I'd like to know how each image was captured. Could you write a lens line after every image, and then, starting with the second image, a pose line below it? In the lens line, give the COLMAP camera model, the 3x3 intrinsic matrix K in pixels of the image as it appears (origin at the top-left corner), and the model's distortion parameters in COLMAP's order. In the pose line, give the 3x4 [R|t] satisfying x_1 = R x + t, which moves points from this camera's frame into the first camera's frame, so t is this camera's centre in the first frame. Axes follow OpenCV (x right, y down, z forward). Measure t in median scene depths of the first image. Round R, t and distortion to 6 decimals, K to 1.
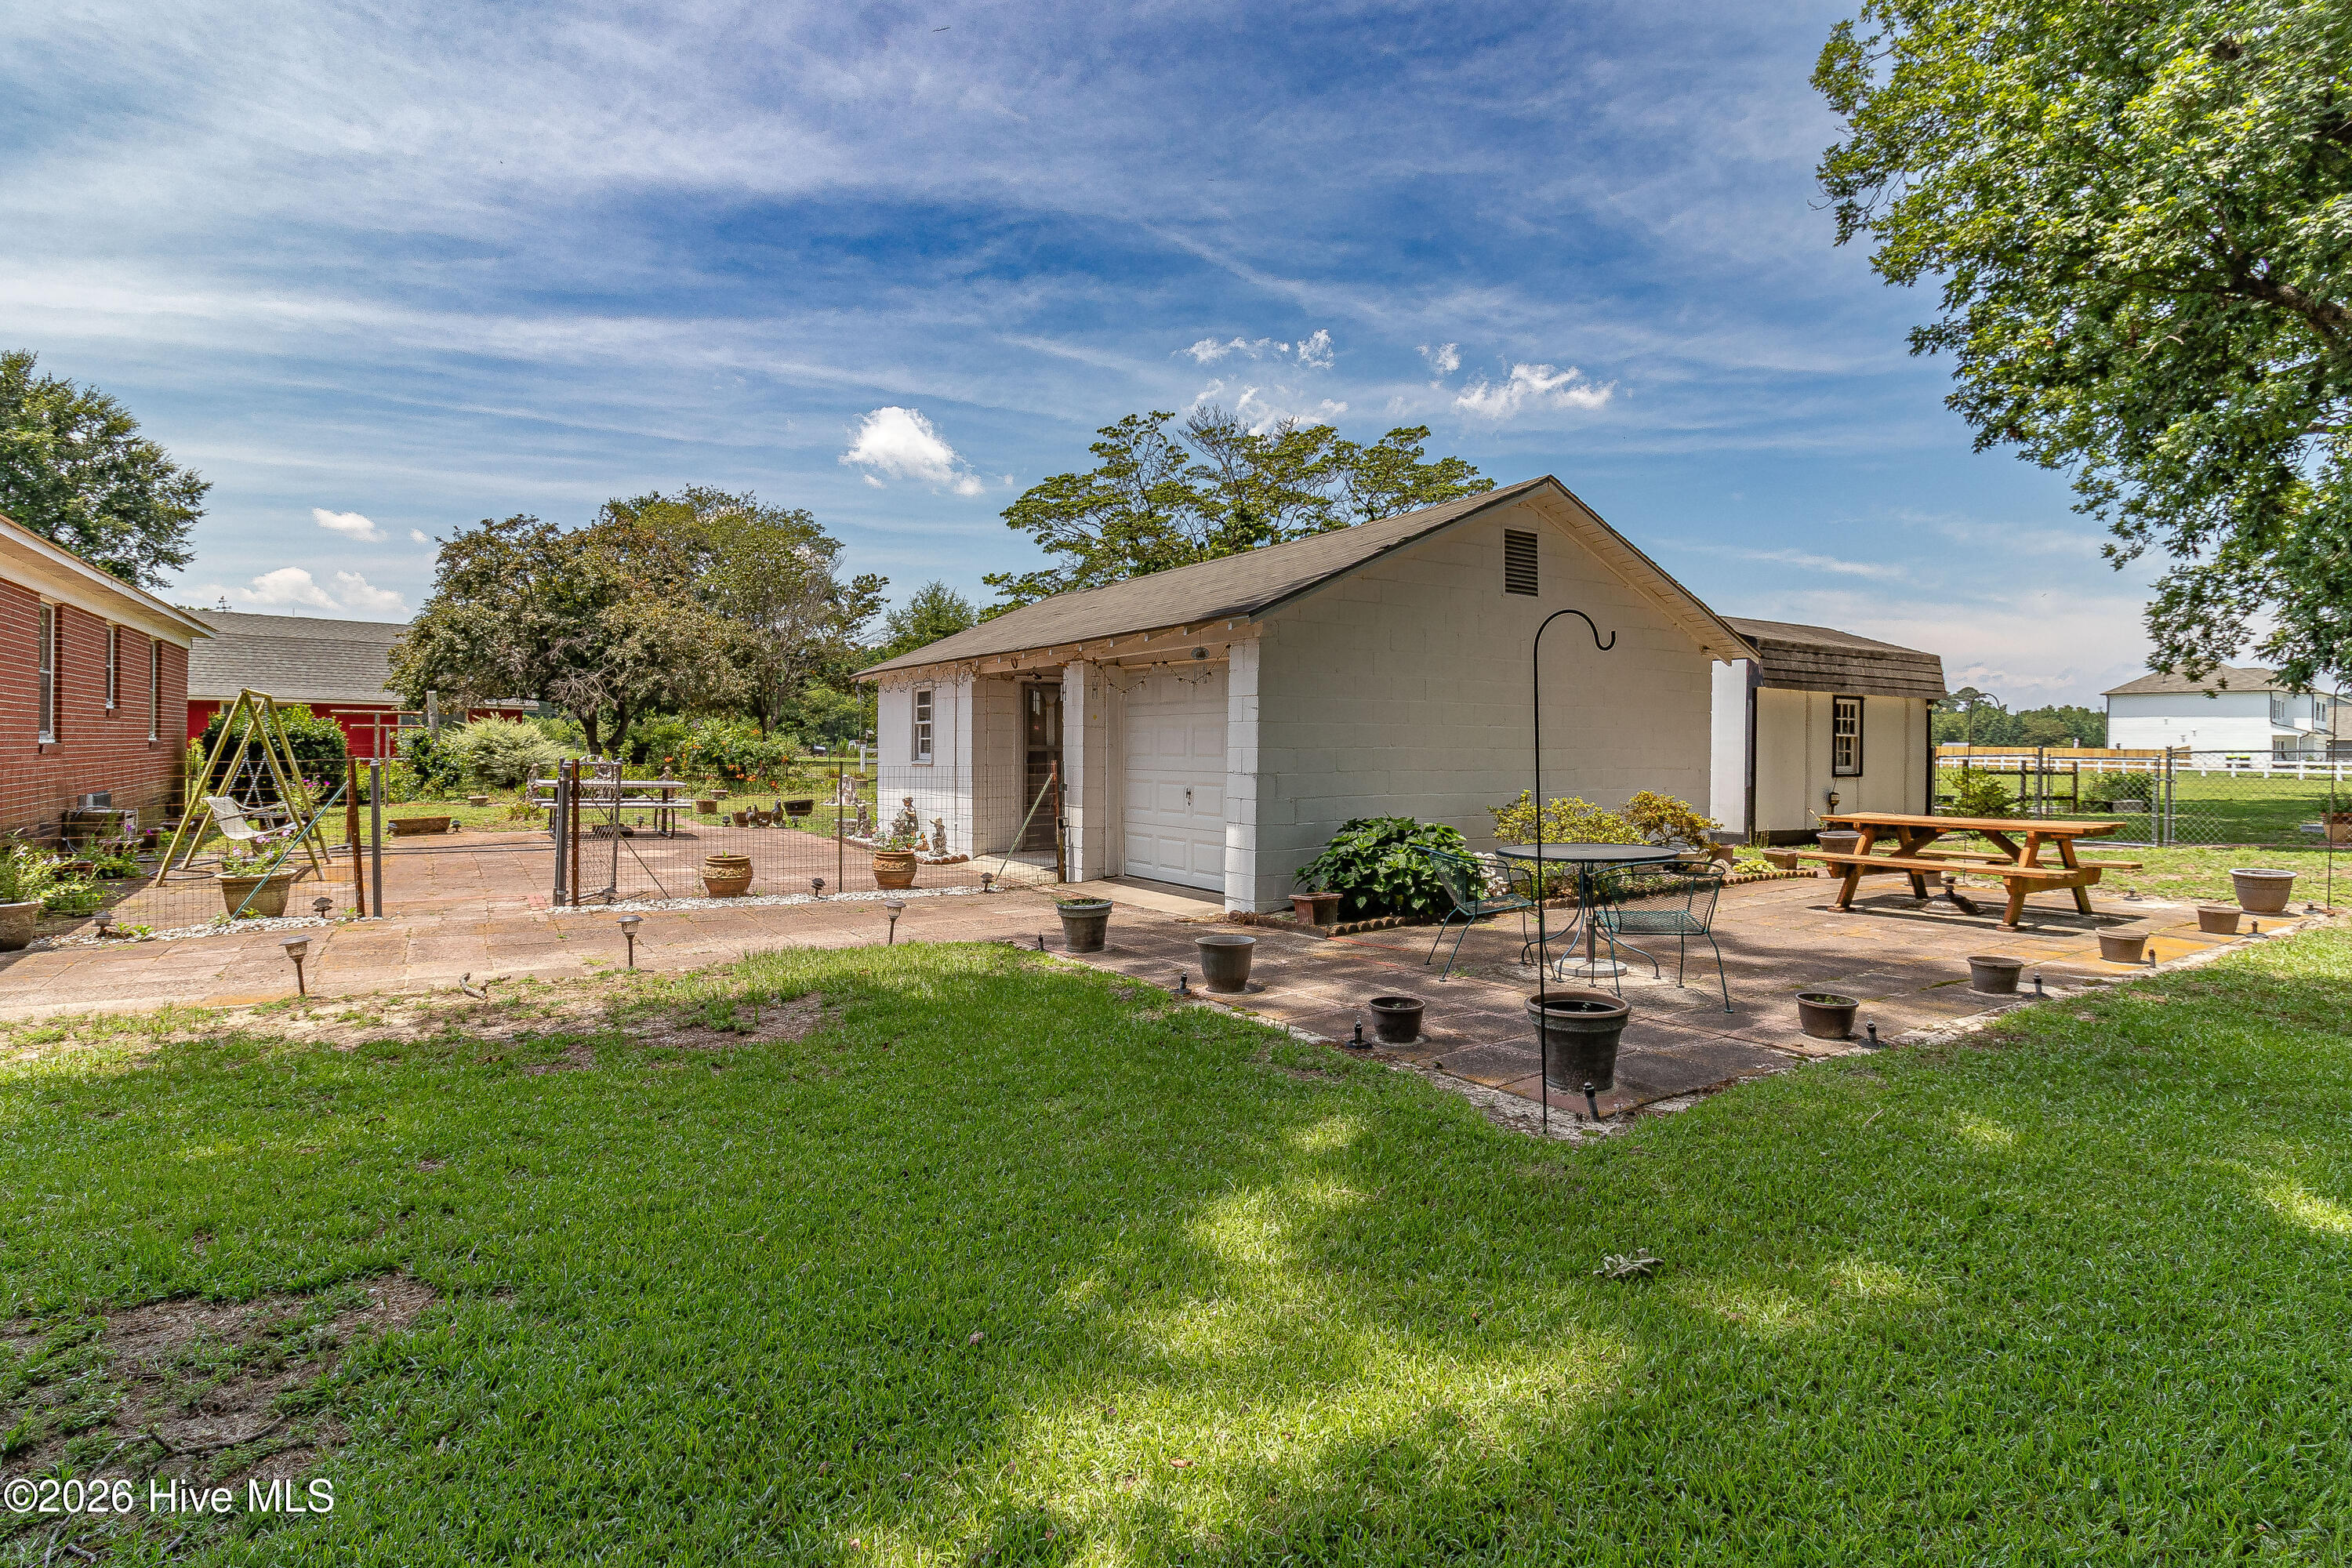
lens RADIAL K [[1170.9, 0, 1168.5], [0, 1170.9, 753.2], [0, 0, 1]] dist [-0.013799, -0.006606]
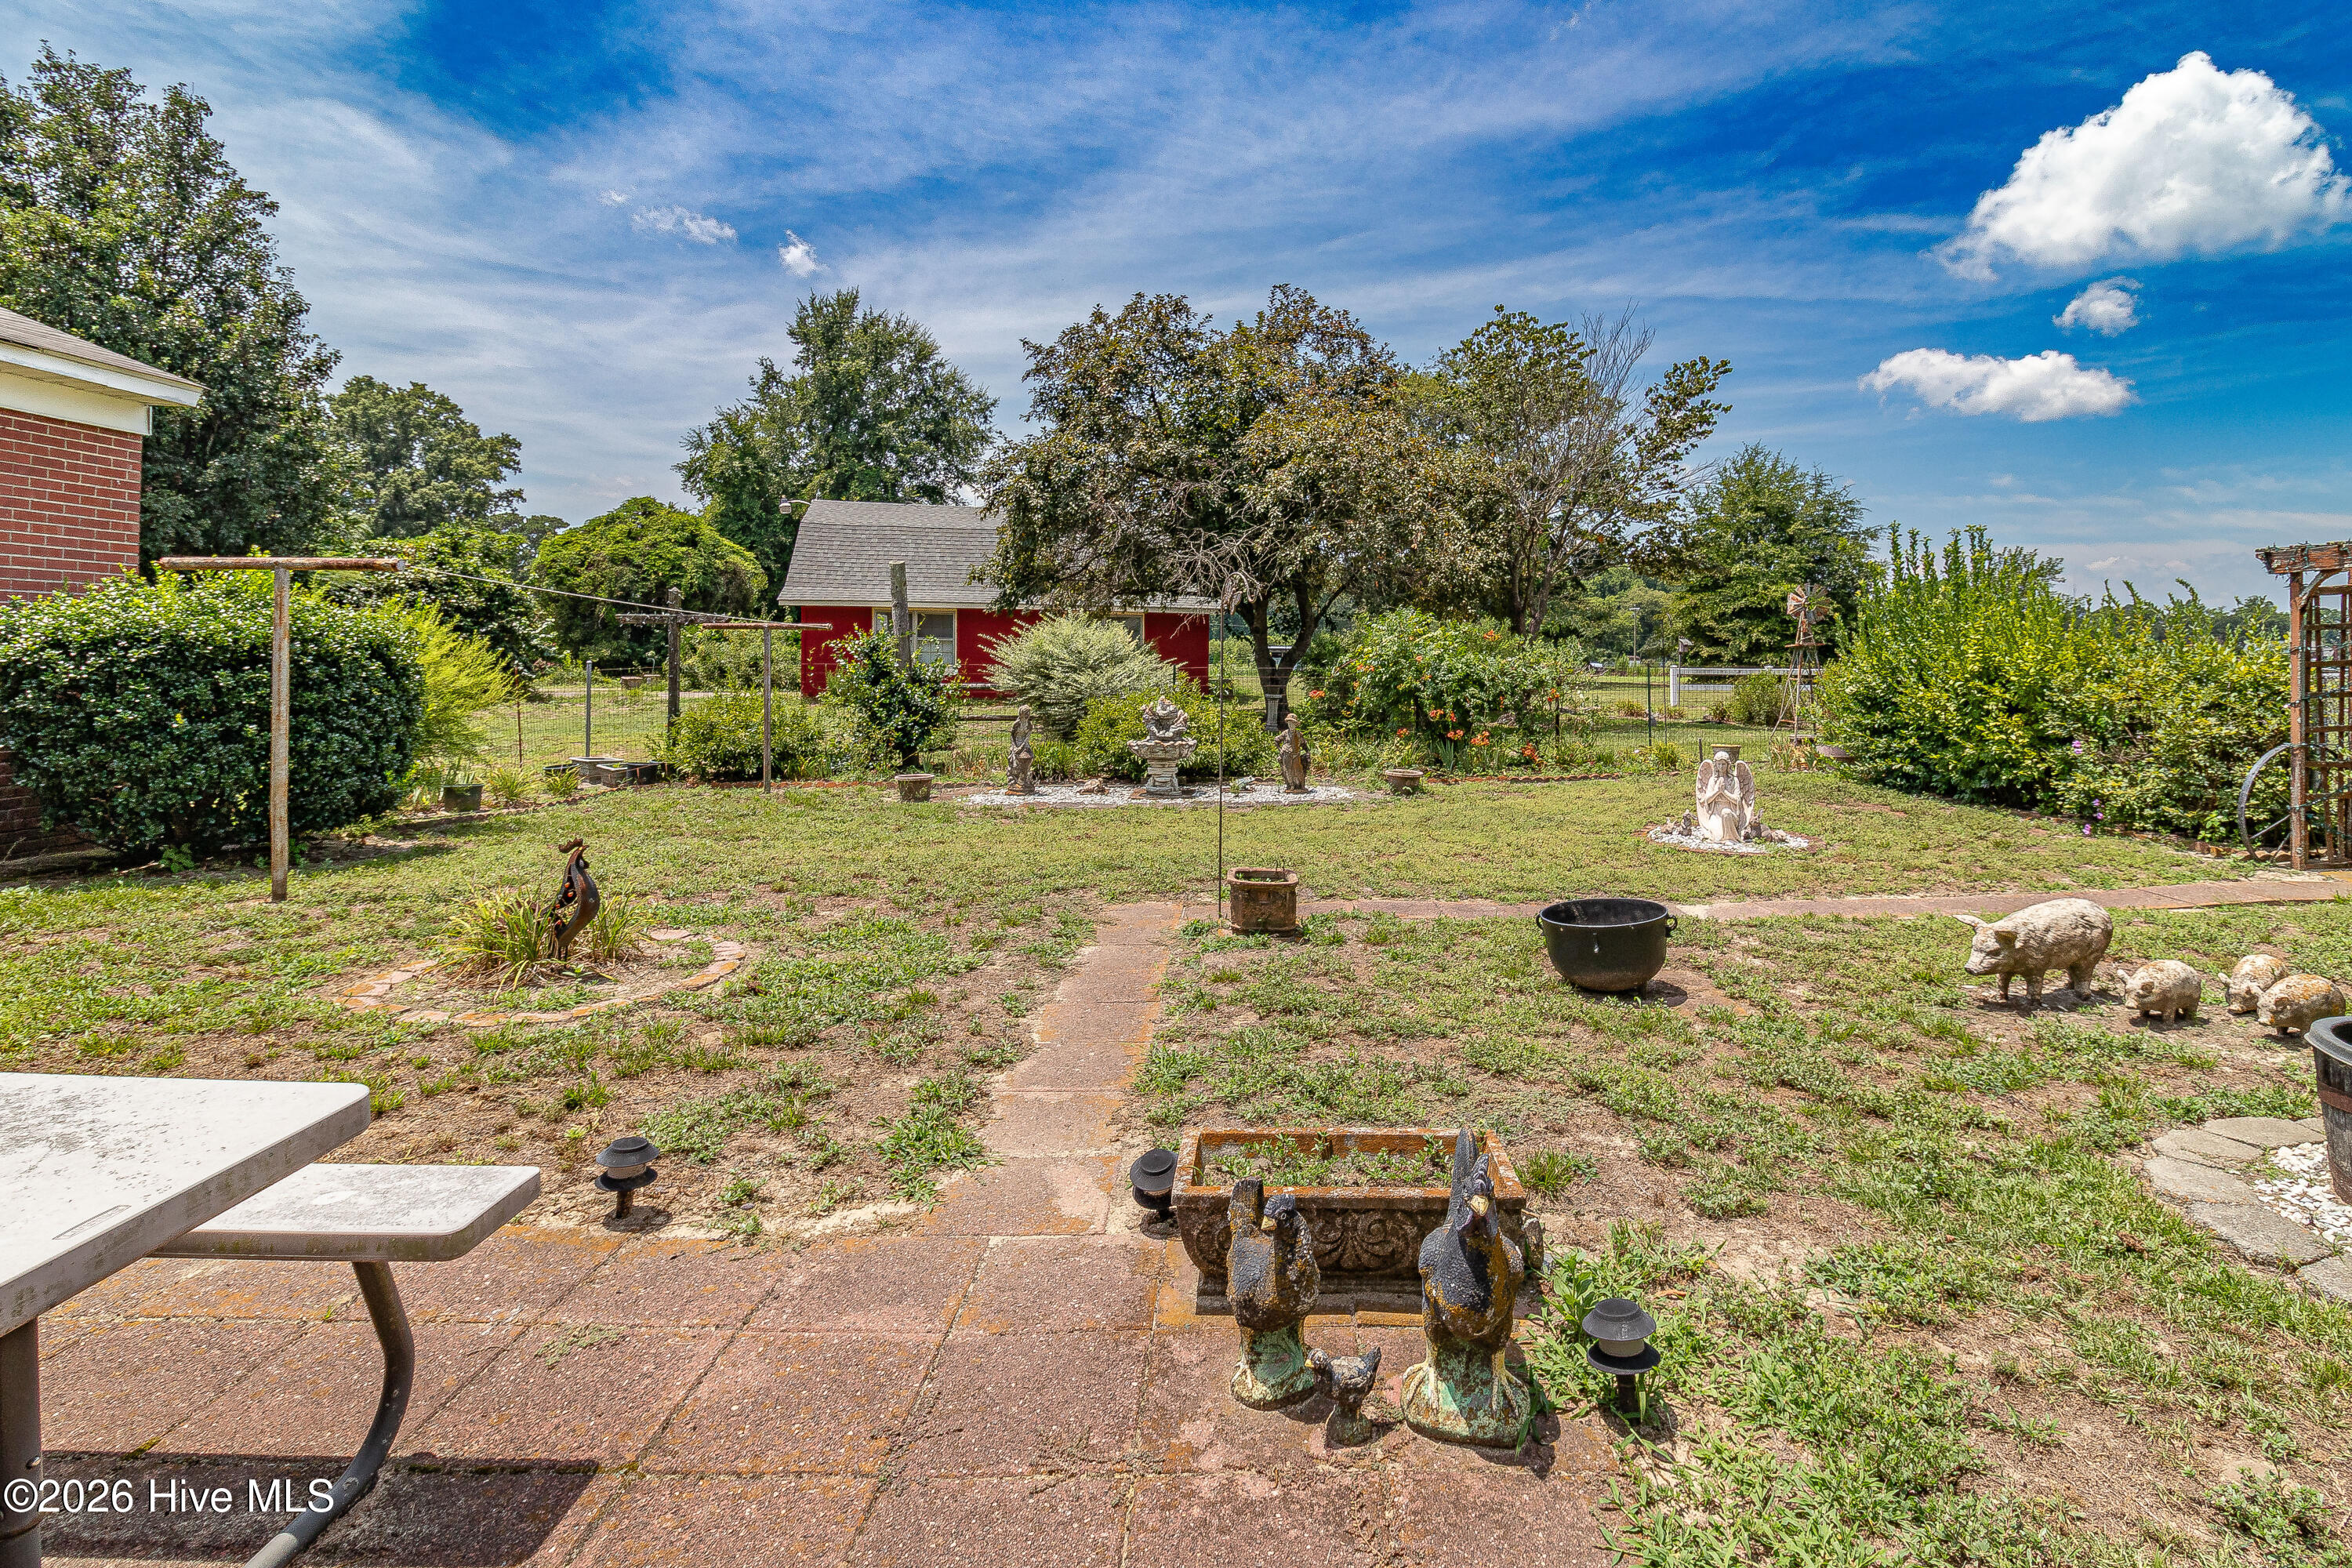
lens RADIAL K [[1169.4, 0, 1316.9], [0, 1169.4, 624.4], [0, 0, 1]] dist [-0.015715, 0.000106]
pose [[0.865949, -0.015695, -0.499886, -0.169180], [-0.003683, 0.999280, -0.037755, -0.004825], [0.500118, 0.034535, 0.865268, 0.526465]]
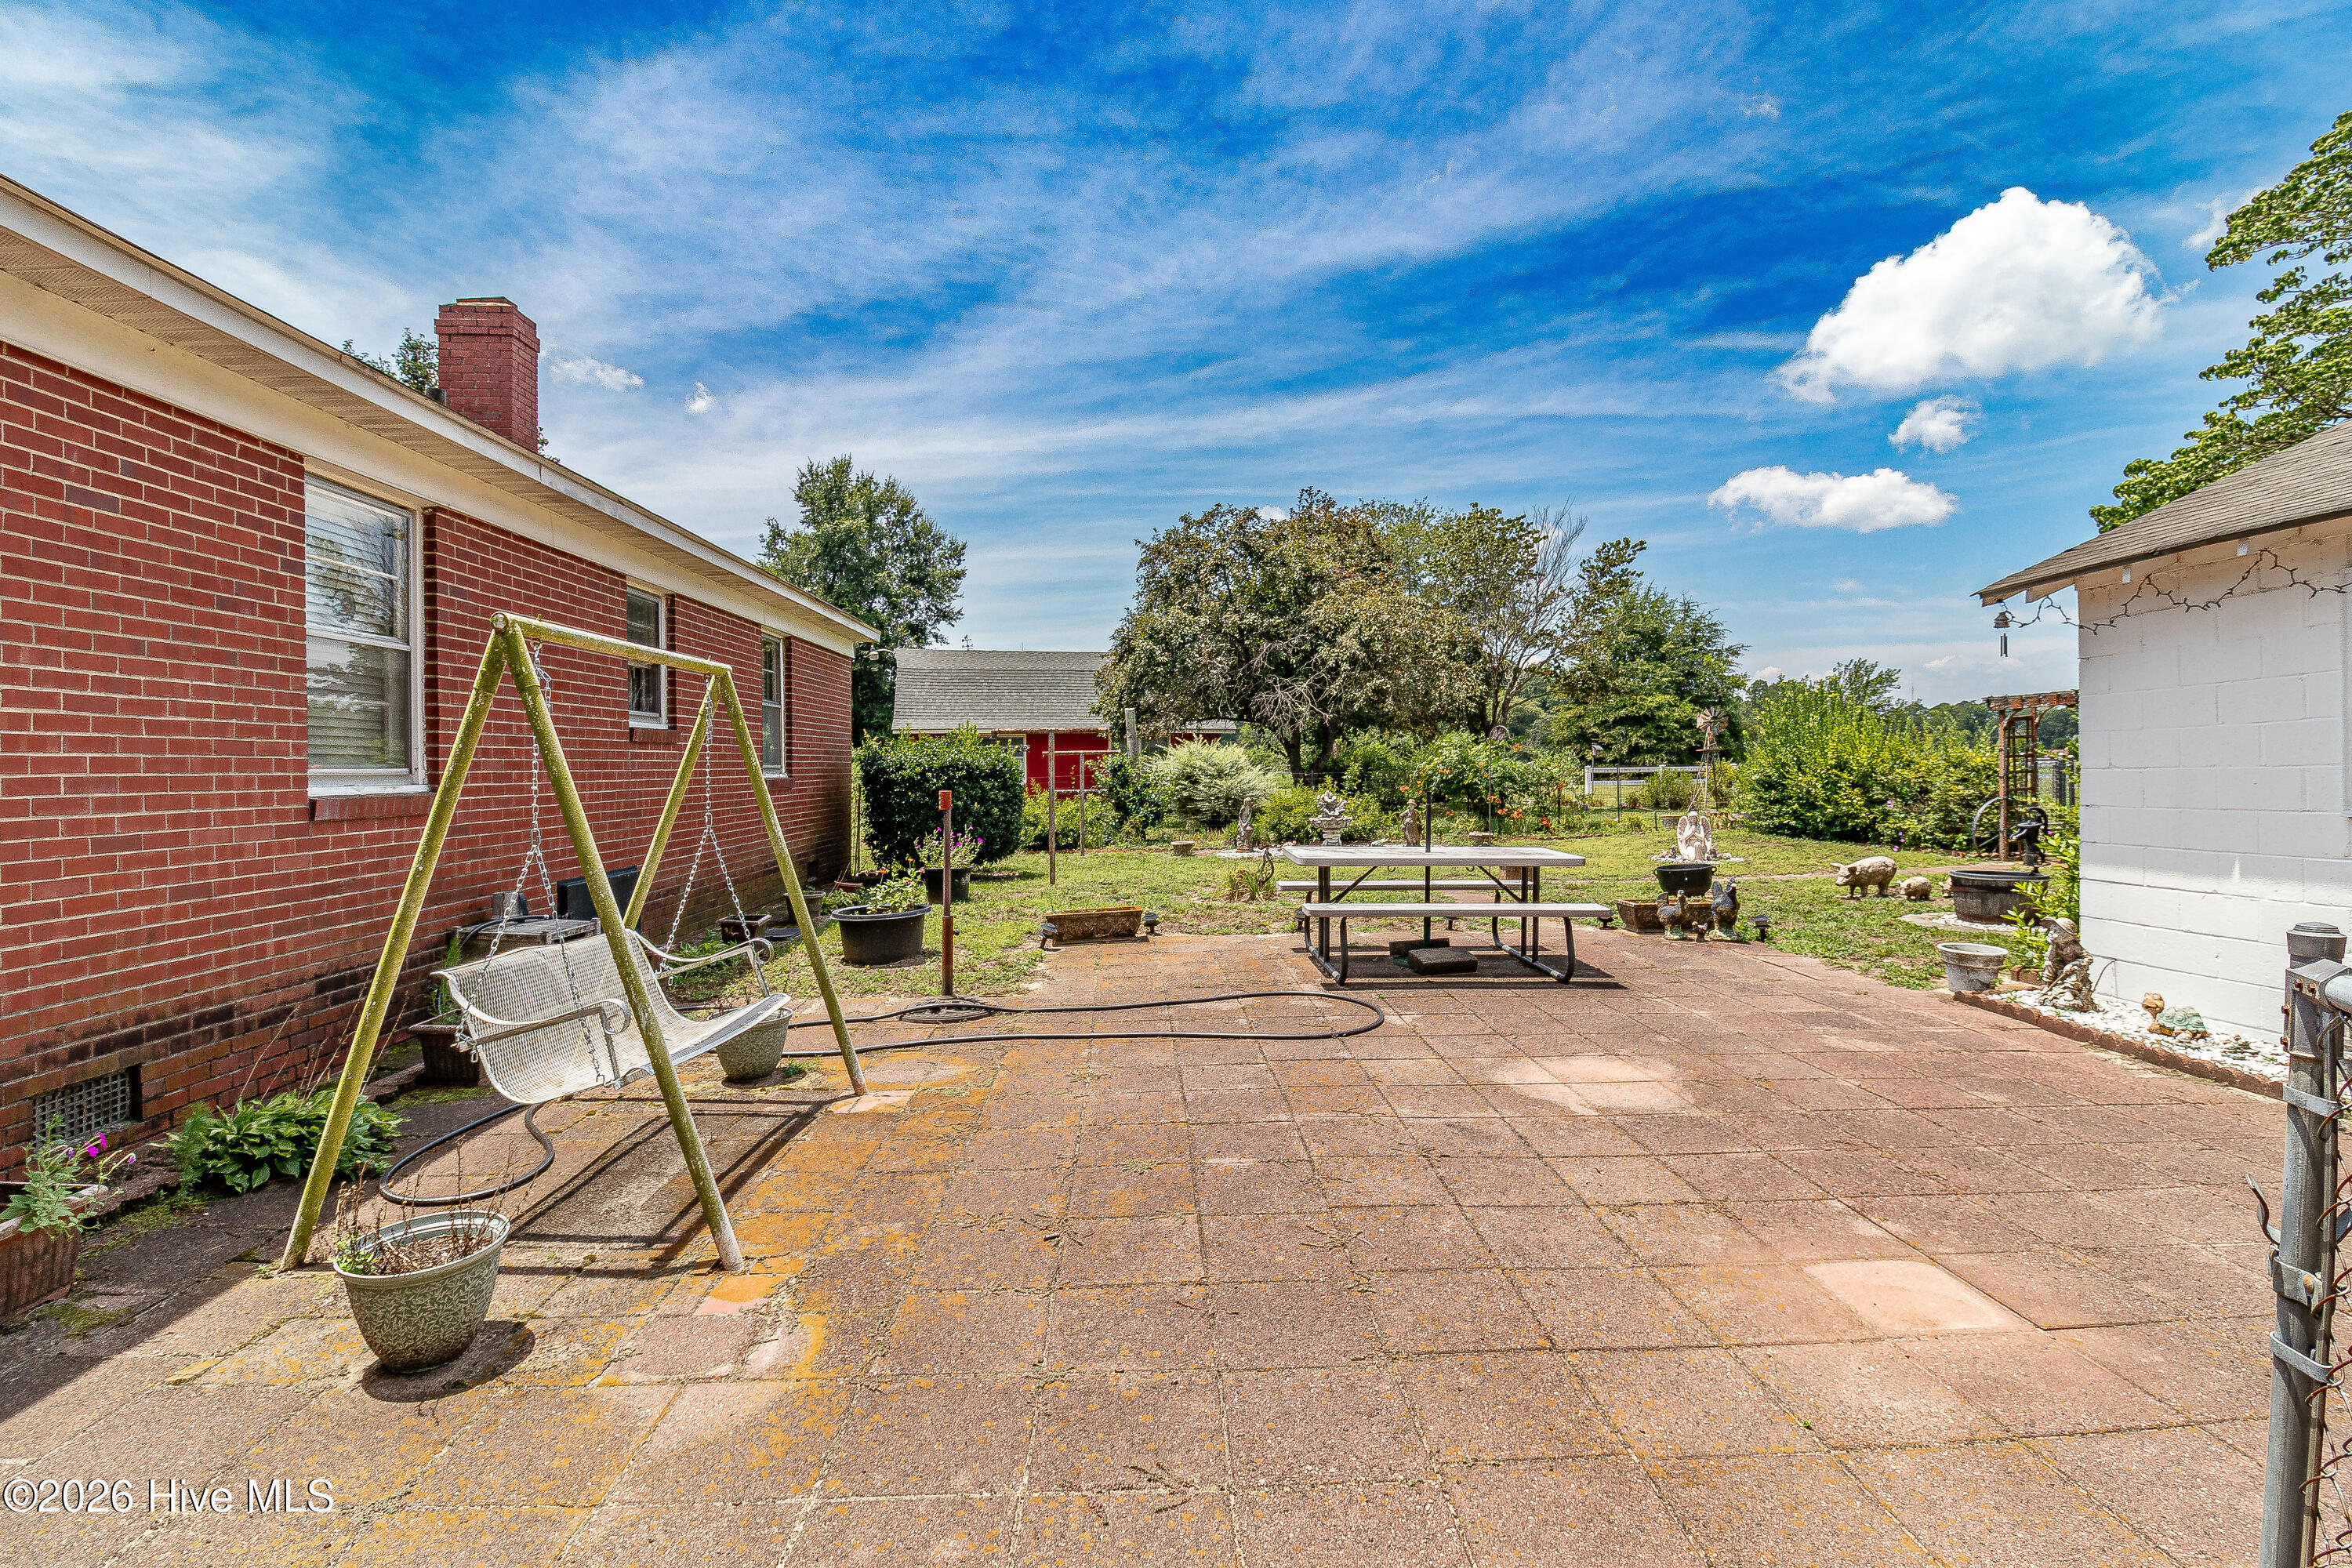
lens RADIAL K [[1110.0, 0, 1196.2], [0, 1110.0, 763.2], [0, 0, 1]] dist [-0.002272, -0.006612]
pose [[0.866529, -0.021232, -0.498675, -0.172029], [0.016932, 0.999770, -0.013144, -0.003427], [0.498839, 0.002947, 0.866689, 0.291768]]
